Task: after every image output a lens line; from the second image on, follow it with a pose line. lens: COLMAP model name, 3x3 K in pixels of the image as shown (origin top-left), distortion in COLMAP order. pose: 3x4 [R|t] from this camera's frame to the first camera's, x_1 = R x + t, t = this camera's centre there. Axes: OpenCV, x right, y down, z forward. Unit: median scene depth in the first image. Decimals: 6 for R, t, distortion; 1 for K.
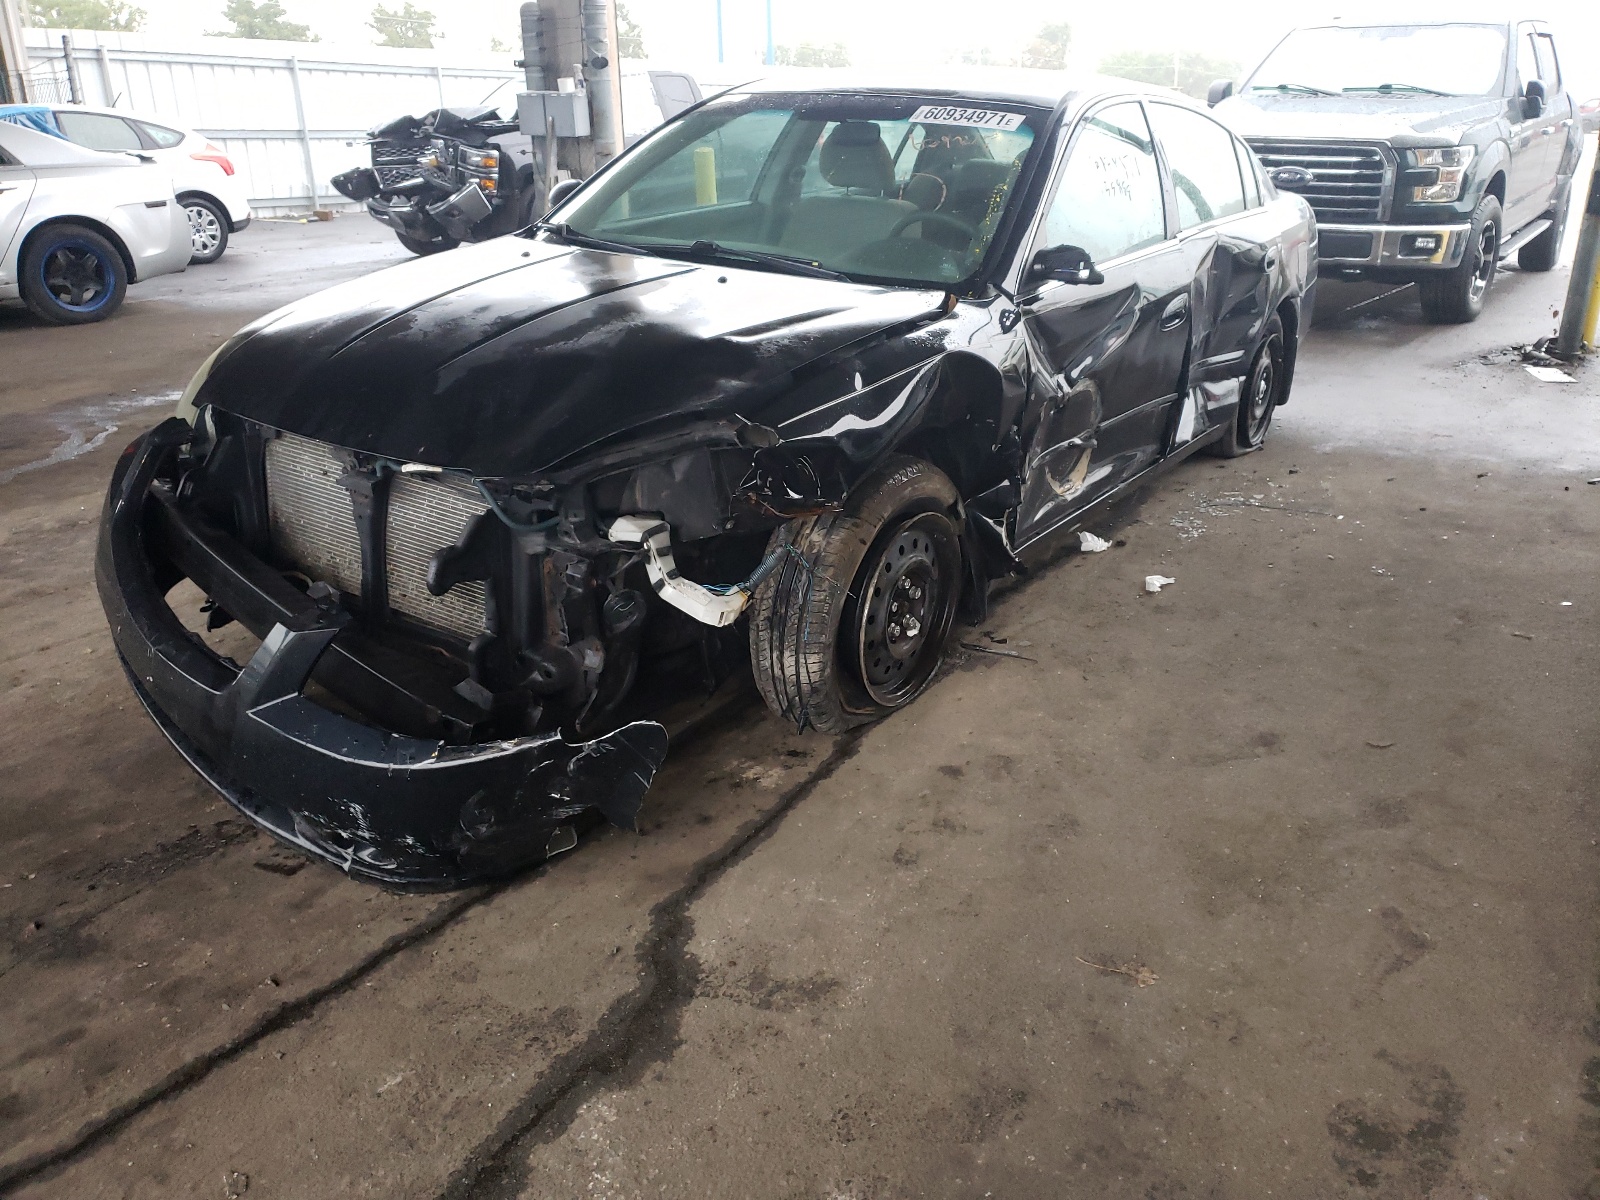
lens RADIAL K [[1286.6, 0, 800.0], [0, 1286.6, 600.0], [0, 0, 1]] dist [0.056592, -0.074595]
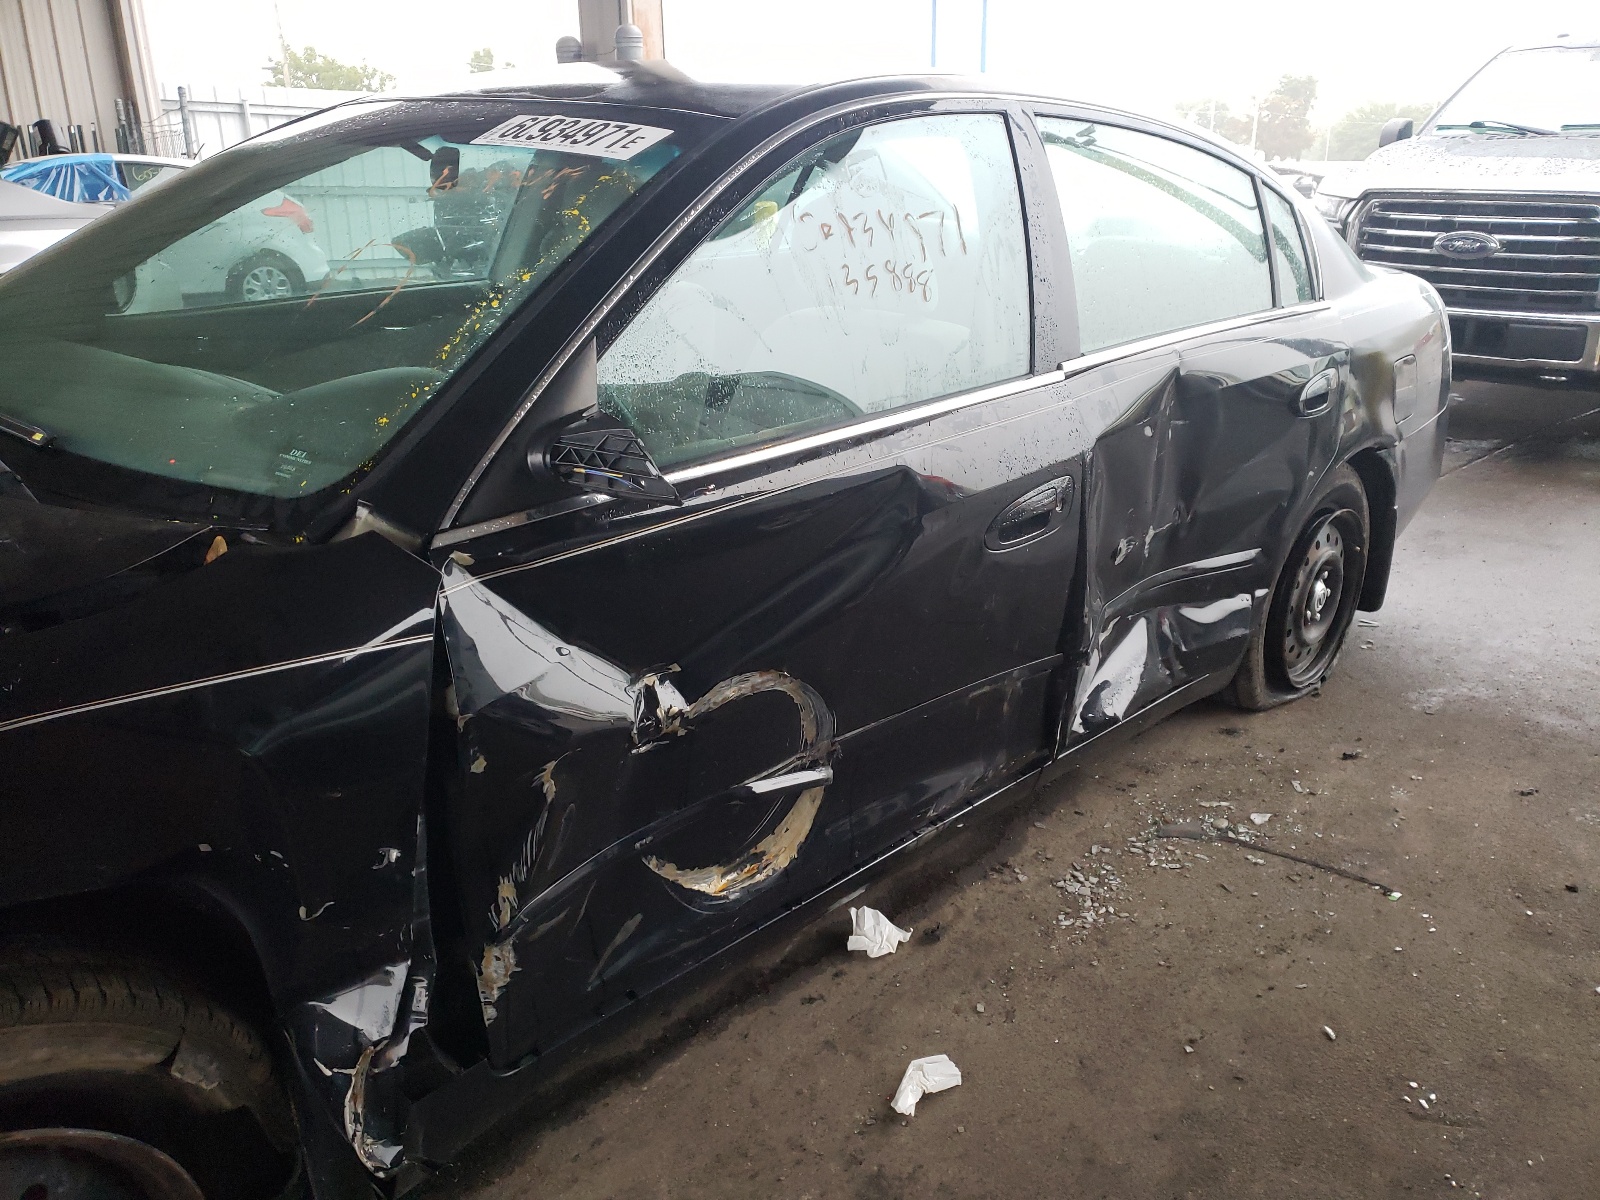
lens RADIAL K [[1283.0, 0, 800.0], [0, 1283.0, 600.0], [0, 0, 1]] dist [0.038528, -0.008459]
pose [[0.985232, 0.054261, -0.162397, 0.222085], [-0.060738, 0.997533, -0.035185, -0.129124], [0.160088, 0.044529, 0.986098, 0.378412]]
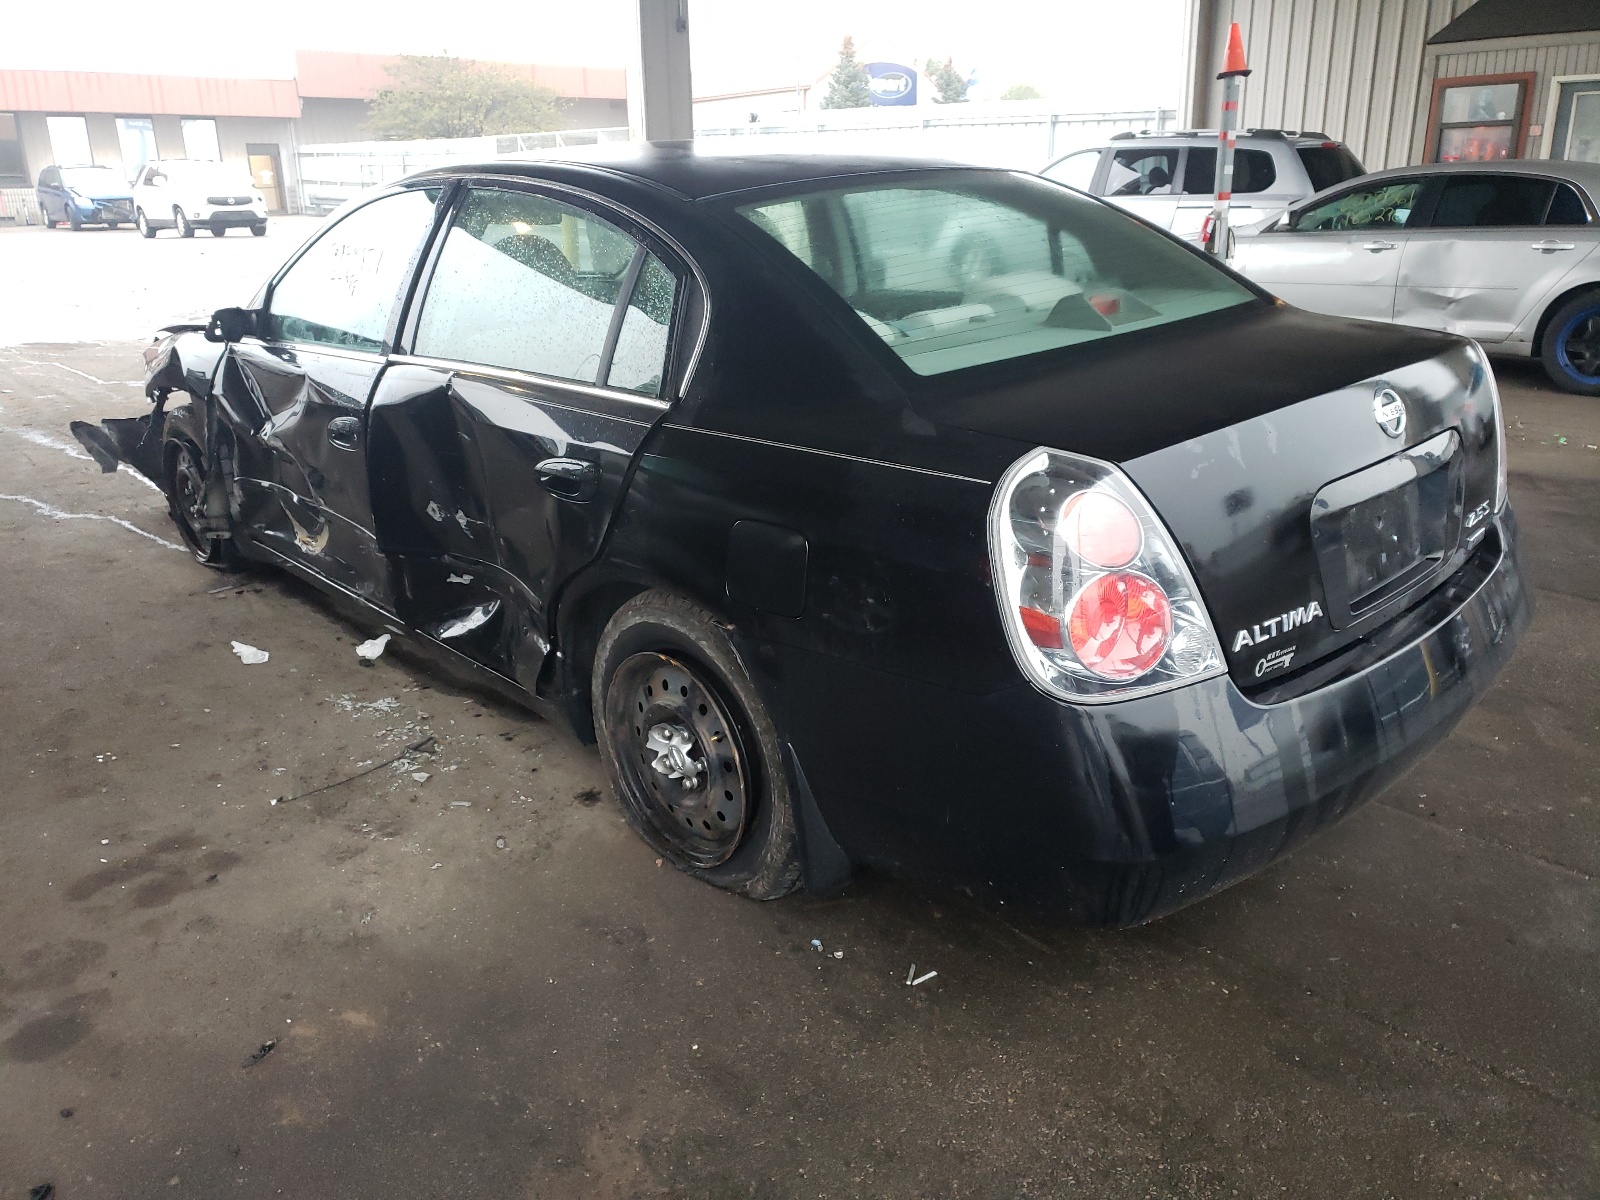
lens RADIAL K [[1283.0, 0, 800.0], [0, 1283.0, 600.0], [0, 0, 1]] dist [0.038528, -0.008459]
pose [[-0.267756, 0.299290, -0.915823, 0.788738], [-0.330144, 0.864486, 0.379036, -0.421762], [0.905158, 0.403843, -0.132662, 1.109817]]
